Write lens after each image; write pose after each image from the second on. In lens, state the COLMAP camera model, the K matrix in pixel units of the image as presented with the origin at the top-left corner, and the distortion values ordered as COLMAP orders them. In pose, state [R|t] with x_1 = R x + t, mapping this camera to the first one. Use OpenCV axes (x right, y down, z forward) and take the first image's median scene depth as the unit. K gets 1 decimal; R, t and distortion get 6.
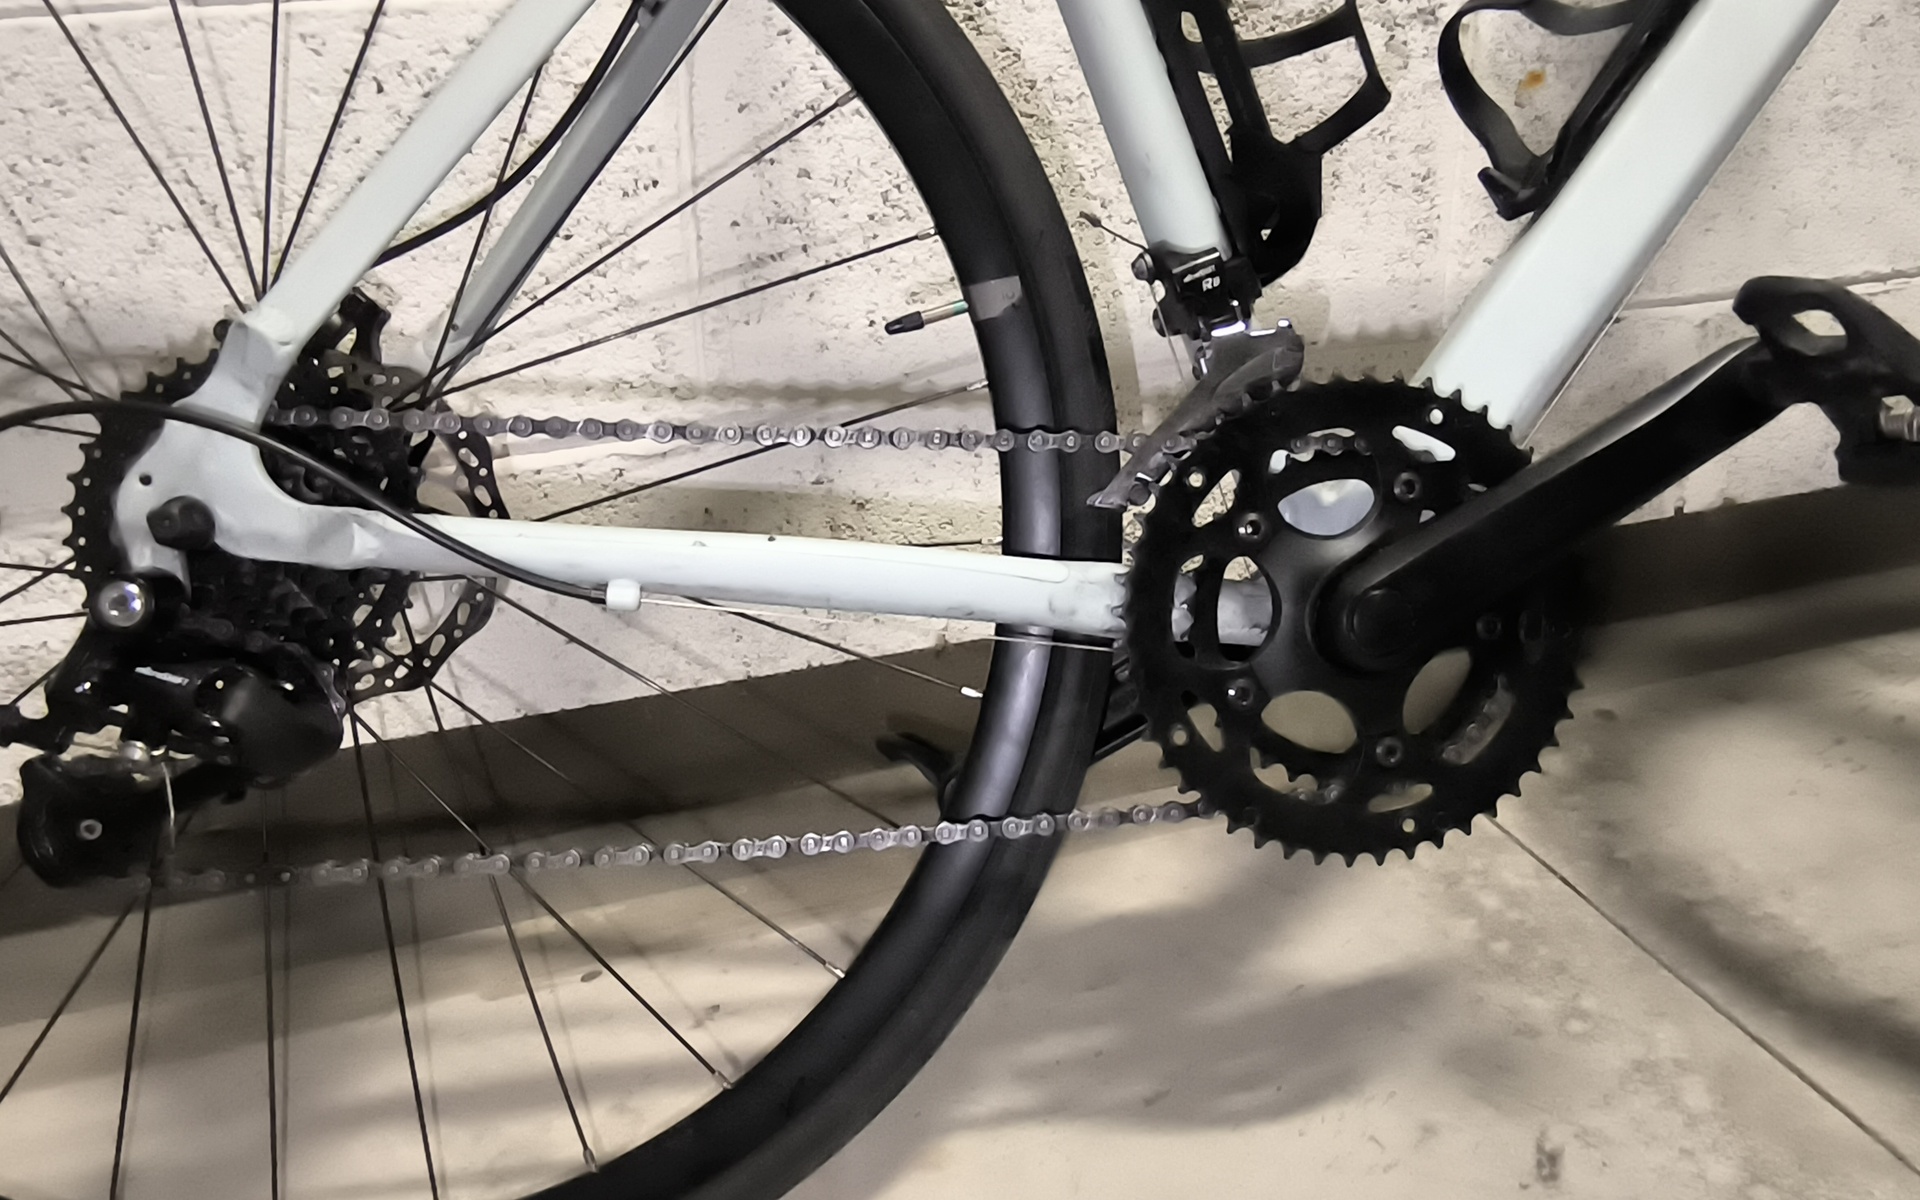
lens RADIAL K [[1366.4, 0, 967.8], [0, 1366.4, 605.9], [0, 0, 1]] dist [-0.059621, 0.051276]
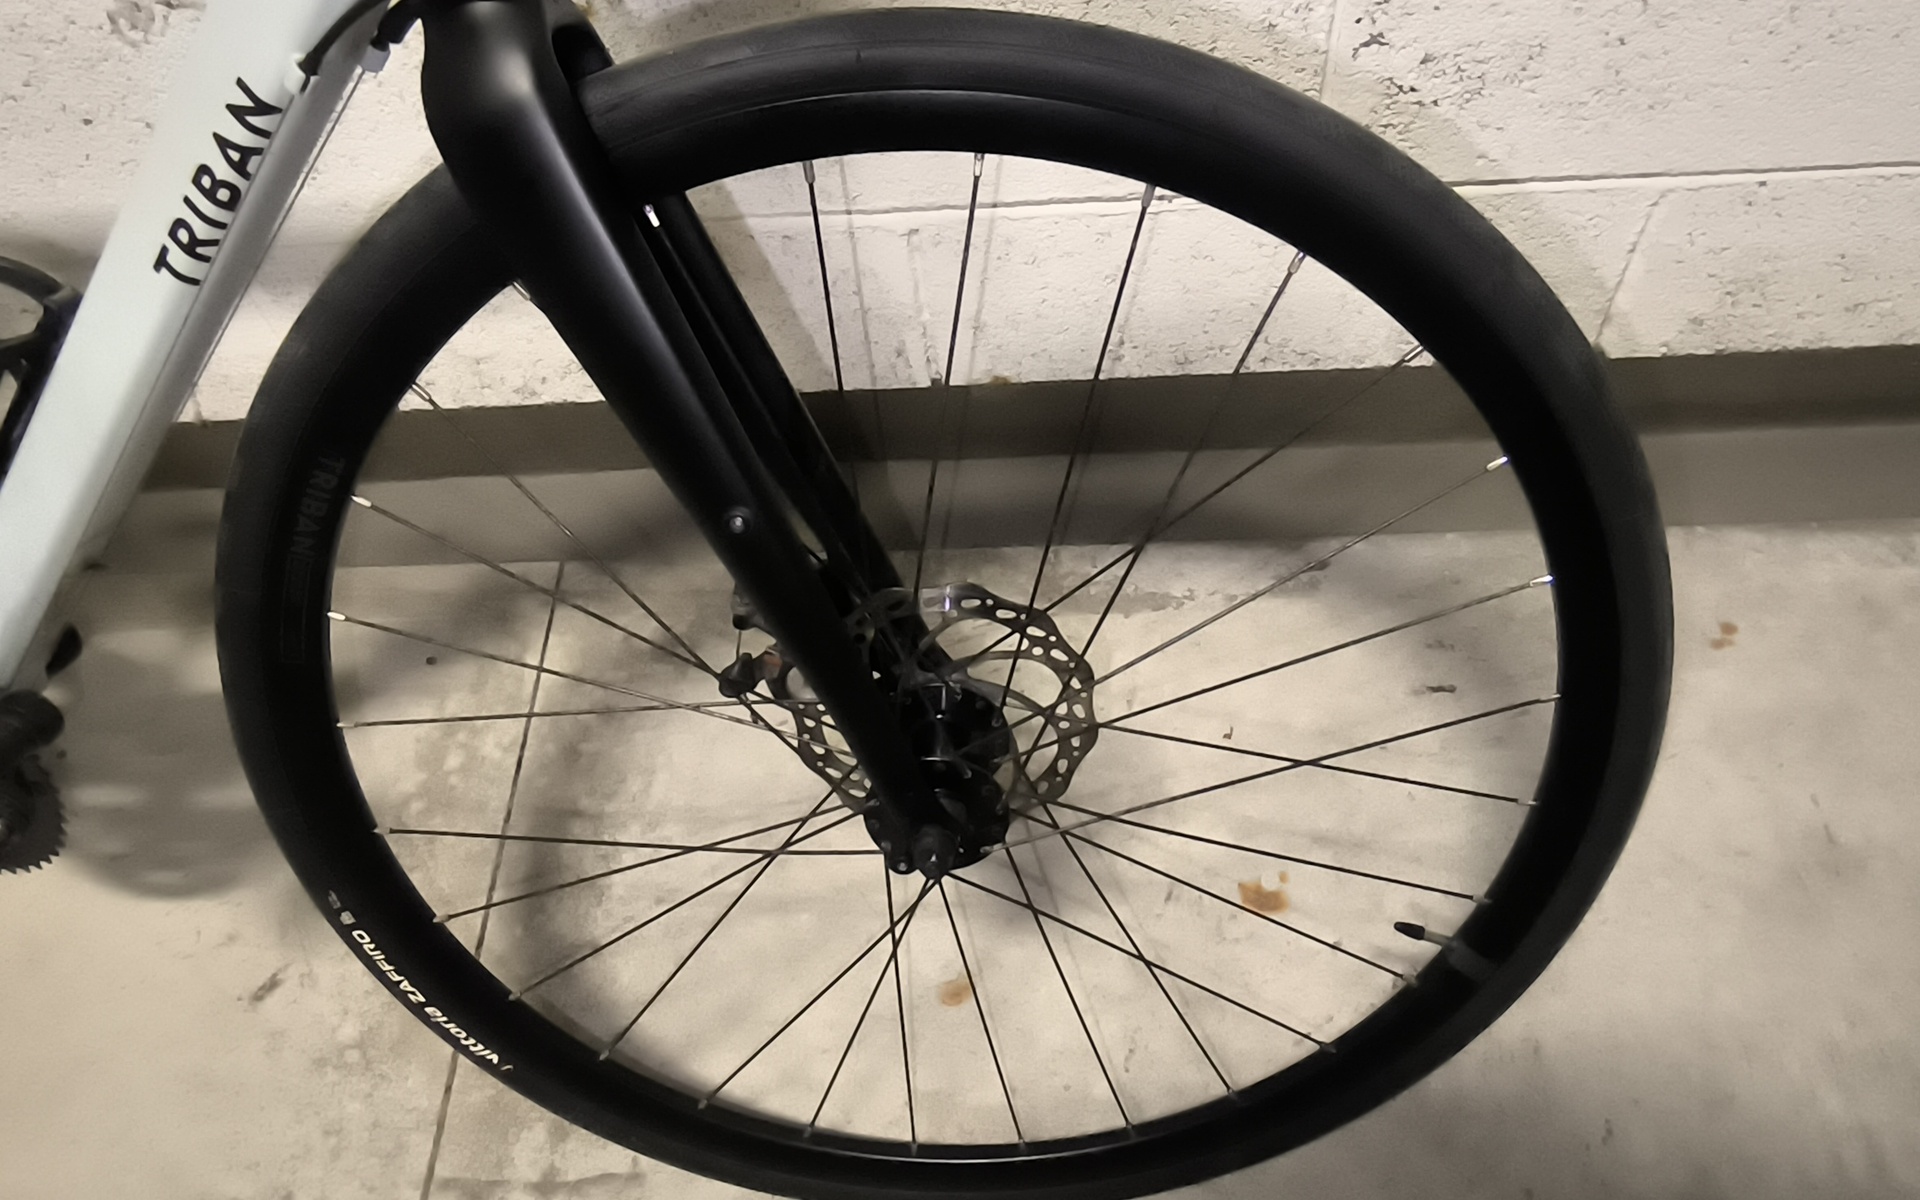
lens RADIAL K [[1366.4, 0, 965.2], [0, 1366.4, 590.7], [0, 0, 1]] dist [-0.059621, 0.051276]
pose [[0.950363, 0.241618, -0.196037, 1.593157], [-0.093285, 0.822335, 0.561305, -1.035085], [0.296830, -0.515156, 0.804056, 0.270569]]
